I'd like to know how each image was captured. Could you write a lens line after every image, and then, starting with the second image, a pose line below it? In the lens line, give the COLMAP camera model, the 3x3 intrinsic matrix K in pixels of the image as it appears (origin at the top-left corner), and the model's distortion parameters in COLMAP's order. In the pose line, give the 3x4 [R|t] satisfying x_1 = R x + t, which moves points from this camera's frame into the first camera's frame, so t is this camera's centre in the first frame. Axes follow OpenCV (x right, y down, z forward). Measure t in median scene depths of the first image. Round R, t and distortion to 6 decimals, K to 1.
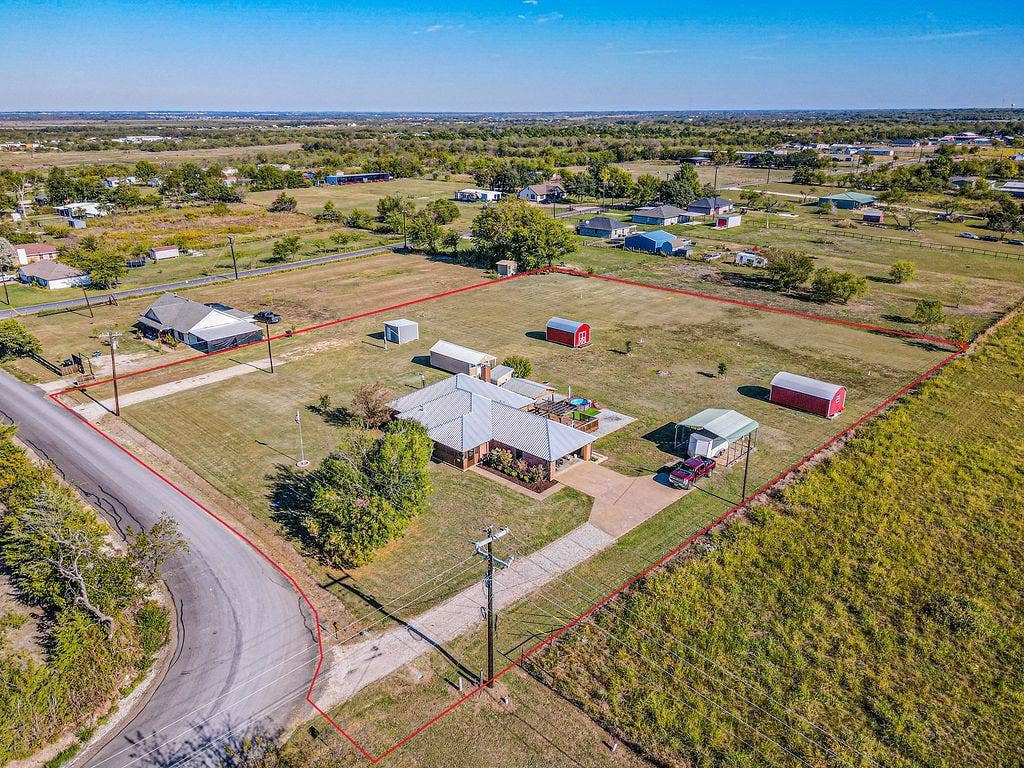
lens RADIAL K [[750.0, 0, 512.0], [0, 750.0, 384.0], [0, 0, 1]] dist [0.002519, 0.005224]
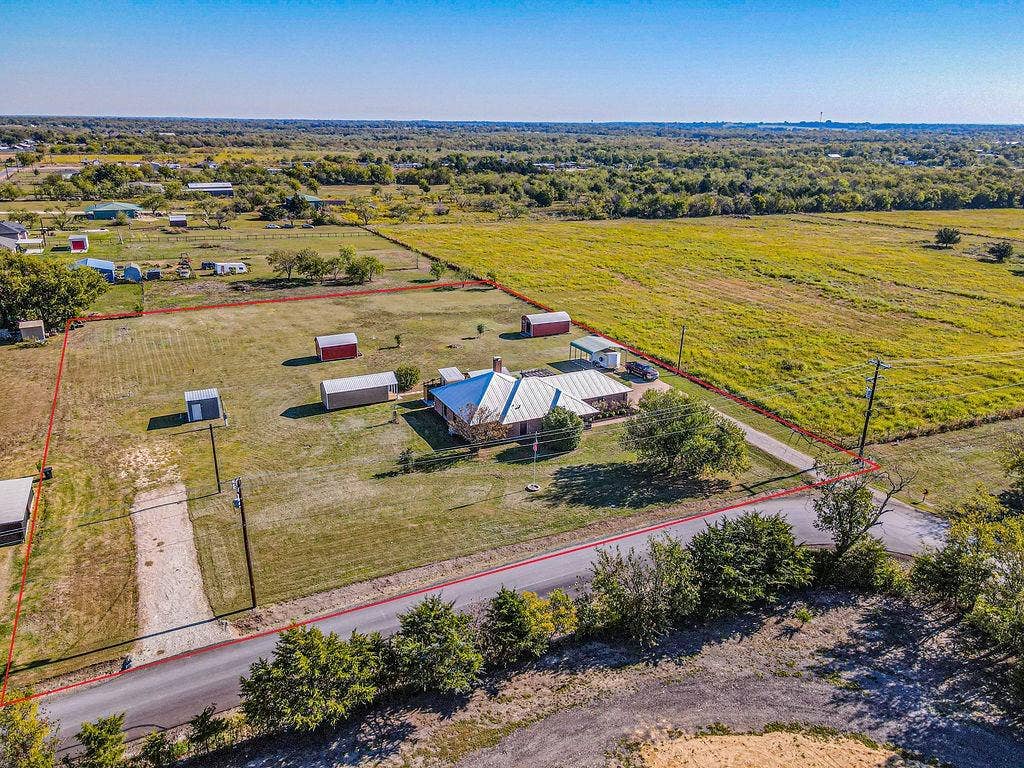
lens RADIAL K [[750.0, 0, 512.0], [0, 750.0, 384.0], [0, 0, 1]] dist [0.002519, 0.005224]
pose [[0.345557, -0.305554, 0.887258, -0.729618], [0.311728, 0.929187, 0.198586, -0.146122], [-0.885108, 0.207961, 0.416337, 0.382615]]
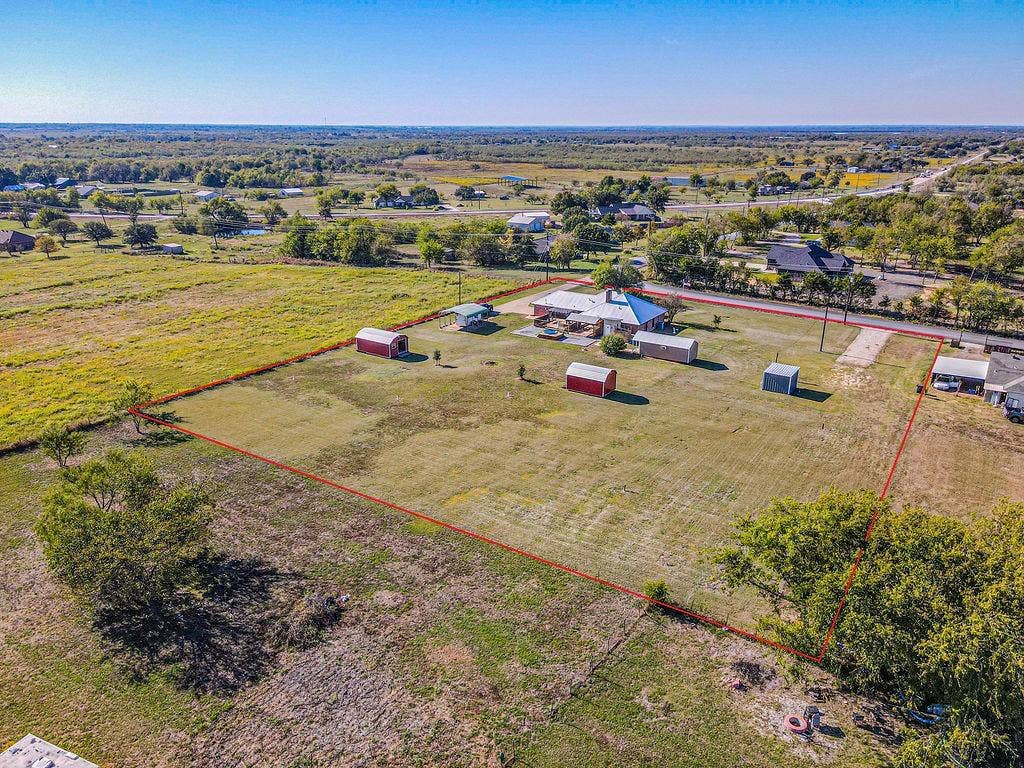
lens RADIAL K [[750.0, 0, 512.0], [0, 750.0, 384.0], [0, 0, 1]] dist [0.002519, 0.005224]
pose [[-0.984882, 0.061312, -0.162013, 0.297501], [-0.054210, 0.779201, 0.624425, -0.589248], [0.164525, 0.623768, -0.764097, 1.618466]]
